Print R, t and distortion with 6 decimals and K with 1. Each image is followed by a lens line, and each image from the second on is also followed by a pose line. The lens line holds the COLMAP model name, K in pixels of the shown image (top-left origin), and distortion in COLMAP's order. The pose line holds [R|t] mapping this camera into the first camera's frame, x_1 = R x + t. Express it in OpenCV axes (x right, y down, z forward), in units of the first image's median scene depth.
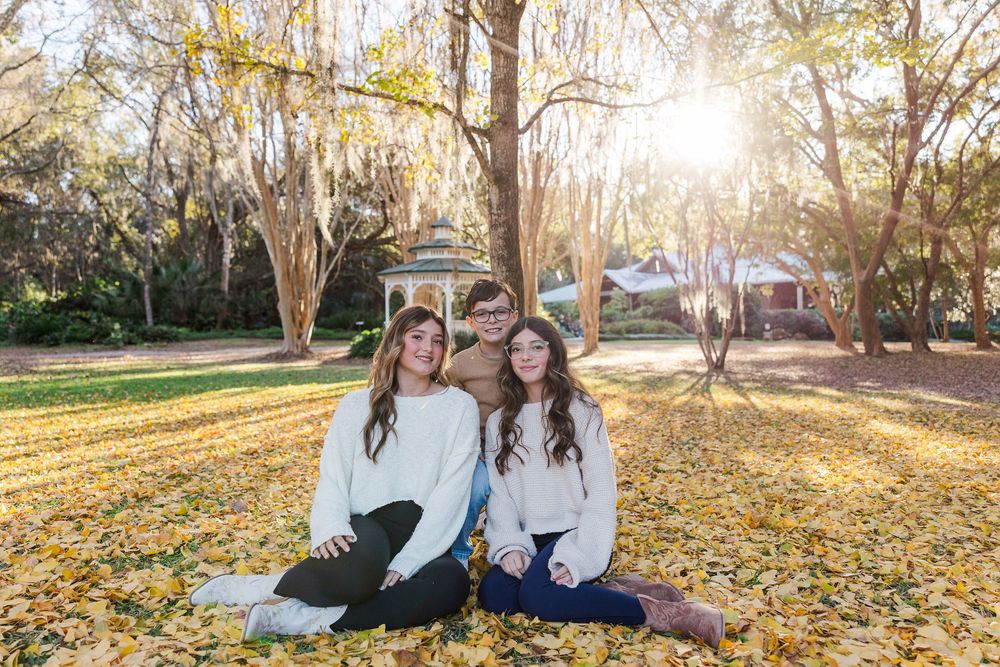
lens RADIAL K [[766.3, 0, 500.0], [0, 766.3, 333.5], [0, 0, 1]] dist [0.006838, -0.004738]
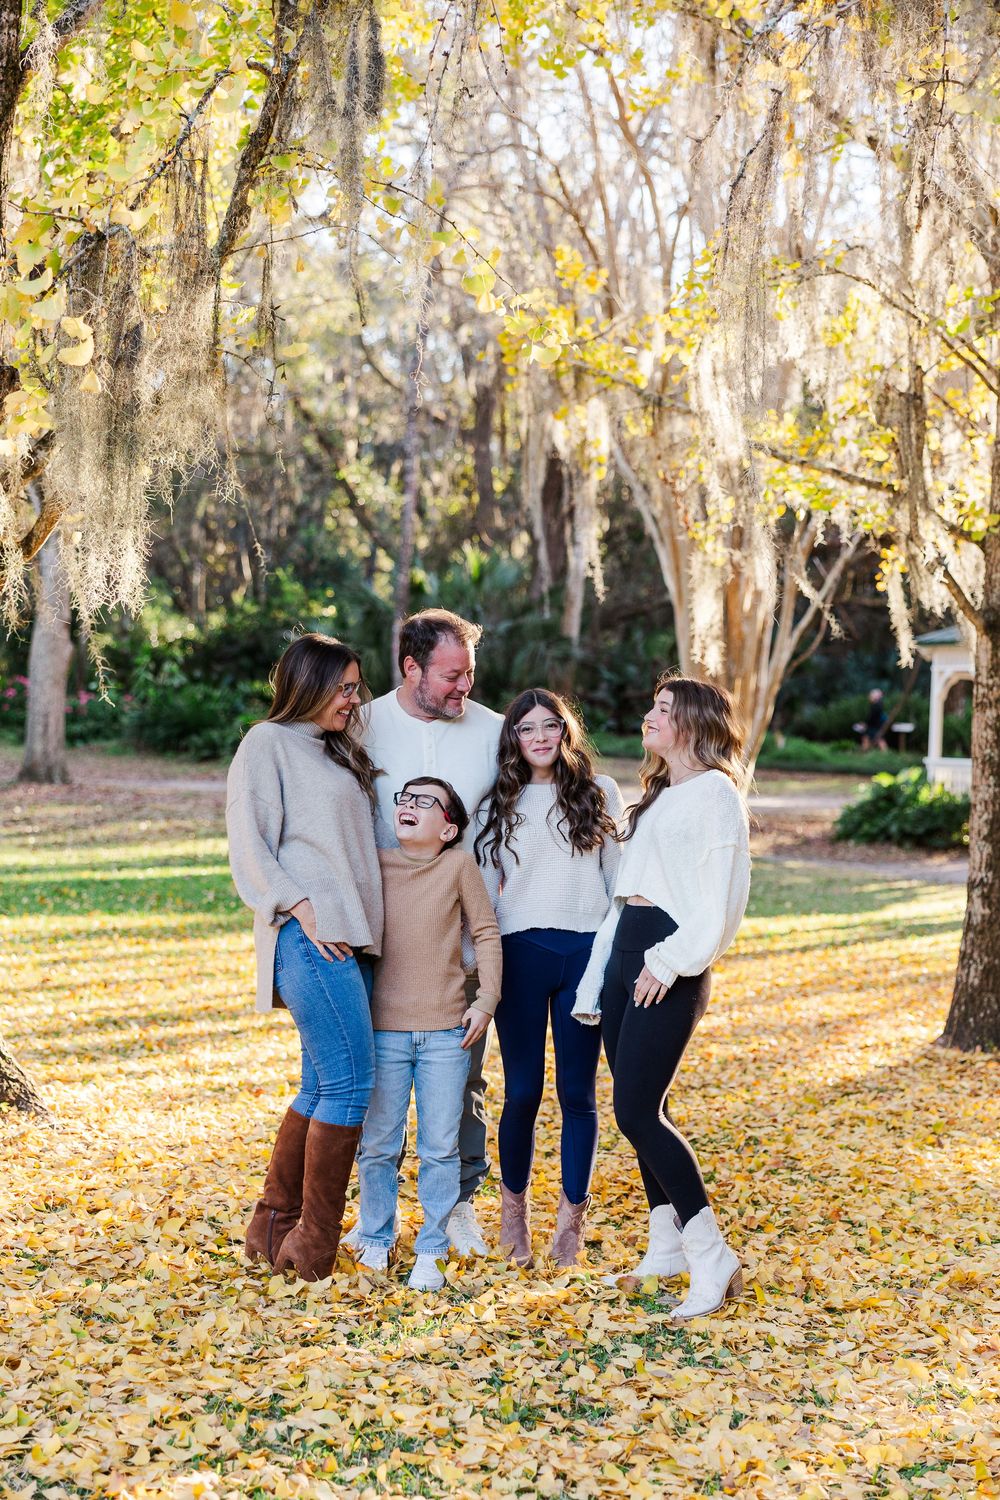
lens RADIAL K [[2228.6, 0, 476.6], [0, 2228.6, 752.1], [0, 0, 1]] dist [0.001754, -0.039132]
pose [[0.924193, 0.055850, -0.377821, 0.117186], [-0.050405, 0.998433, 0.024292, -0.053113], [0.378586, -0.003407, 0.925560, -0.297086]]
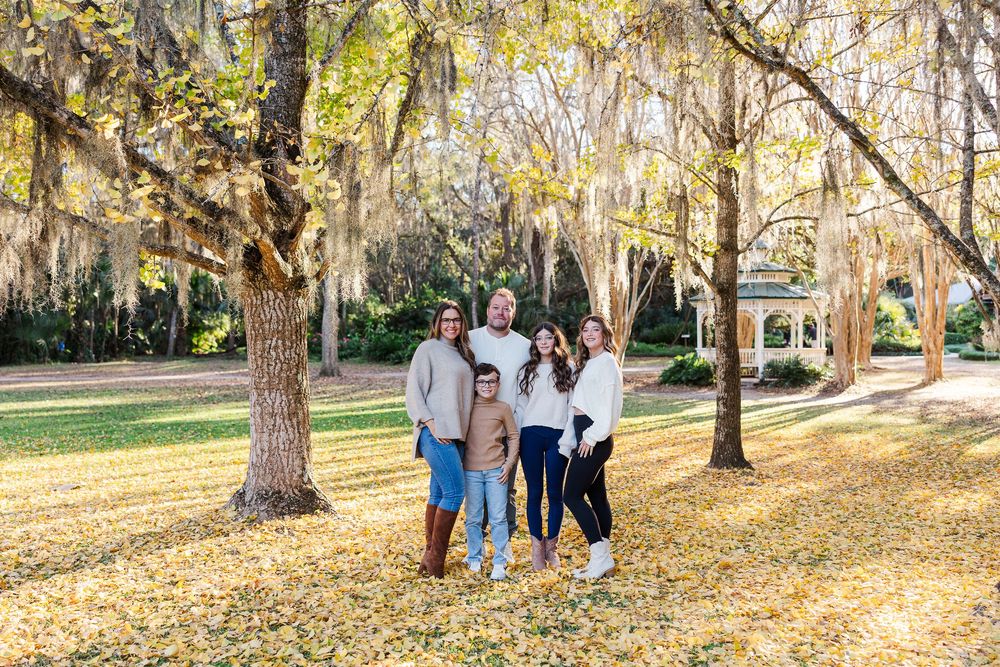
lens RADIAL K [[924.1, 0, 500.1], [0, 924.1, 326.3], [0, 0, 1]] dist [-0.004204, 0.008093]
pose [[0.922070, -0.001692, -0.387020, 0.116216], [-0.001176, 0.999974, -0.007172, -0.051750], [0.387022, 0.007068, 0.922043, -0.293973]]
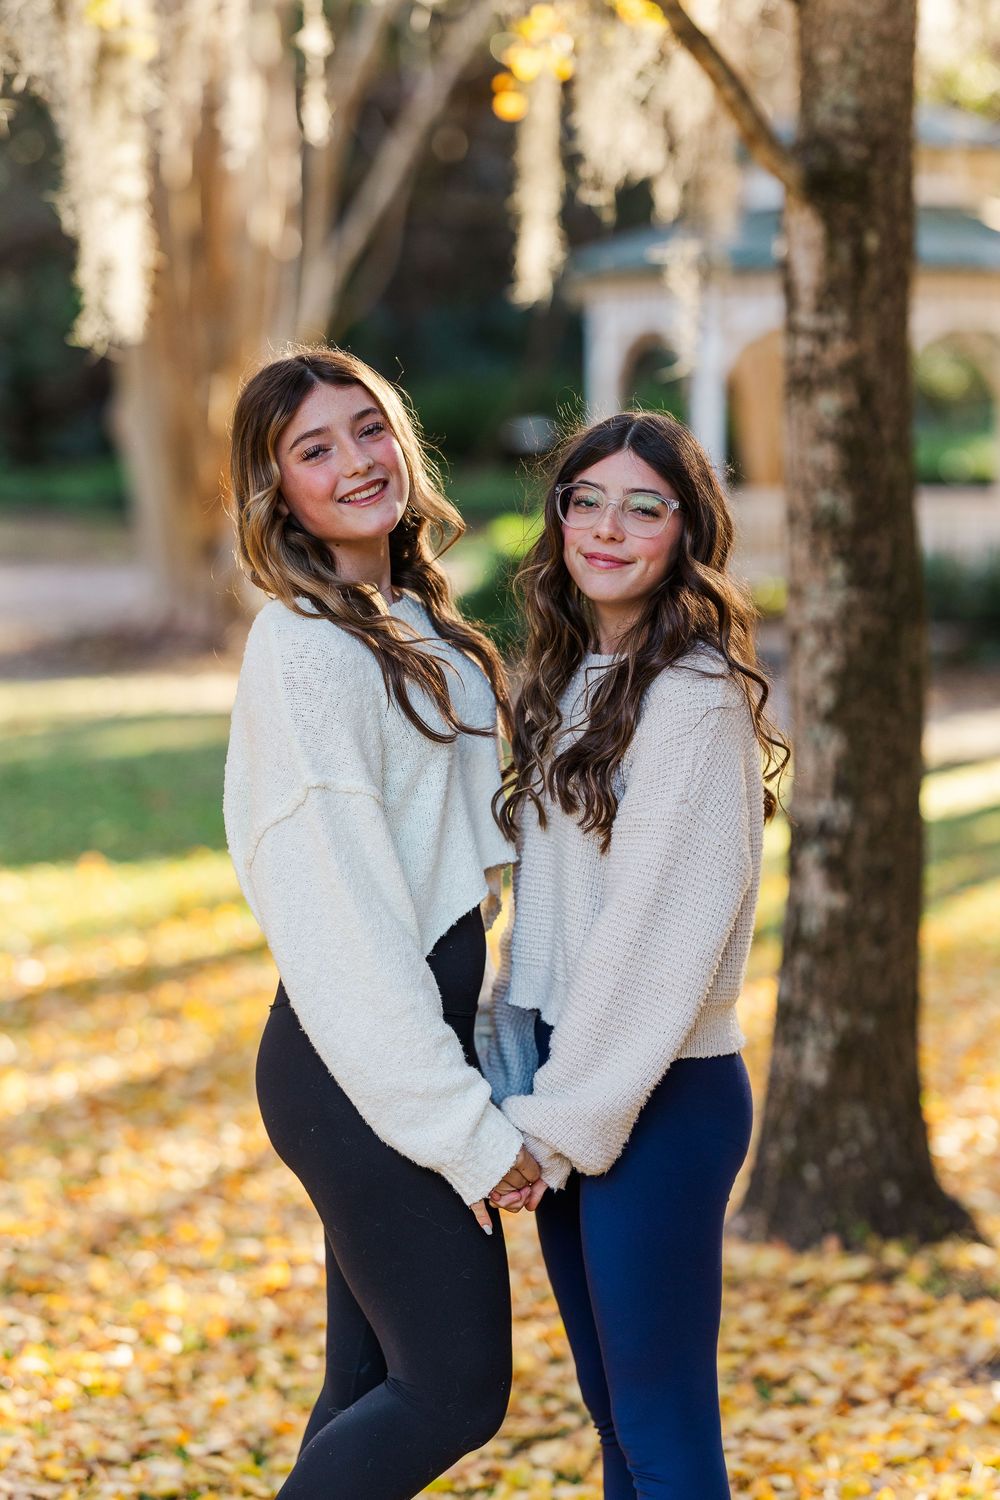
lens RADIAL K [[3749.6, 0, 500.0], [0, 3749.6, 750.0], [0, 0, 1]] dist [-0.047586, -0.500911]
pose [[0.979481, 0.028877, -0.199459, 0.055207], [-0.011237, 0.995968, 0.089008, -0.054362], [0.201225, -0.084940, 0.975855, -0.054239]]
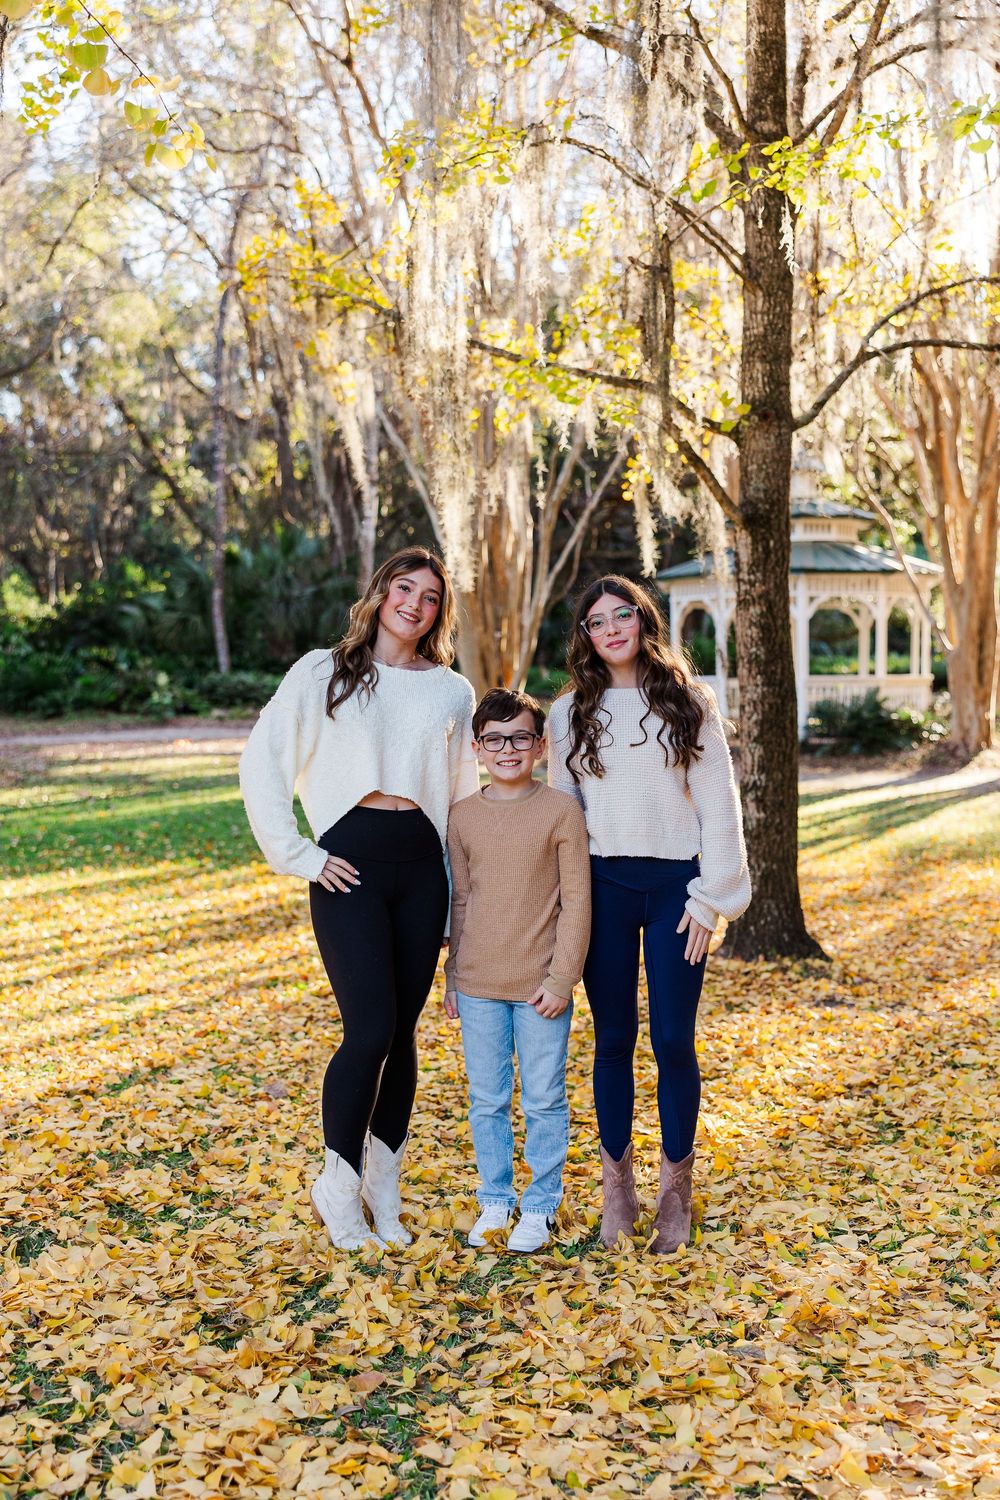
lens RADIAL K [[1758.0, 0, 500.0], [0, 1758.0, 750.0], [0, 0, 1]] dist [-0.004705, 0.003595]
pose [[0.961420, 0.009641, -0.274914, 0.073671], [0.004922, 0.998623, 0.052236, -0.042203], [0.275039, -0.051574, 0.960049, -0.121174]]
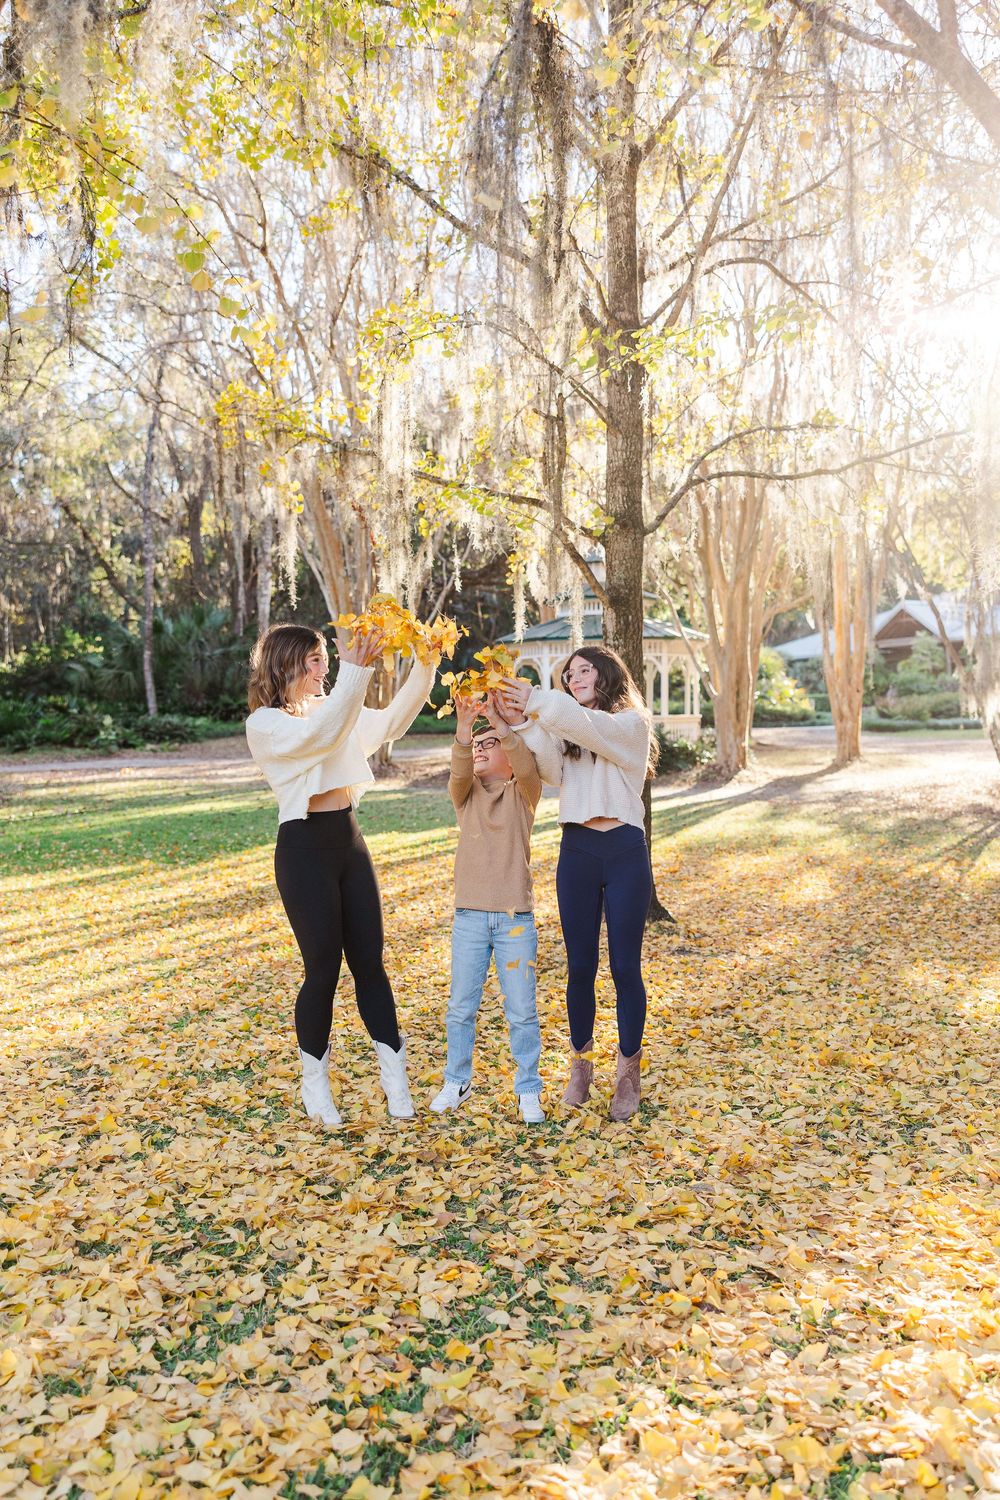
lens RADIAL K [[1348.2, 0, 500.0], [0, 1348.2, 750.0], [0, 0, 1]] dist [-0.003986, -0.001531]
pose [[0.985708, -0.002463, -0.168447, 0.046585], [0.008564, 0.999333, 0.035502, -0.042044], [0.168247, -0.036437, 0.985071, -0.147216]]
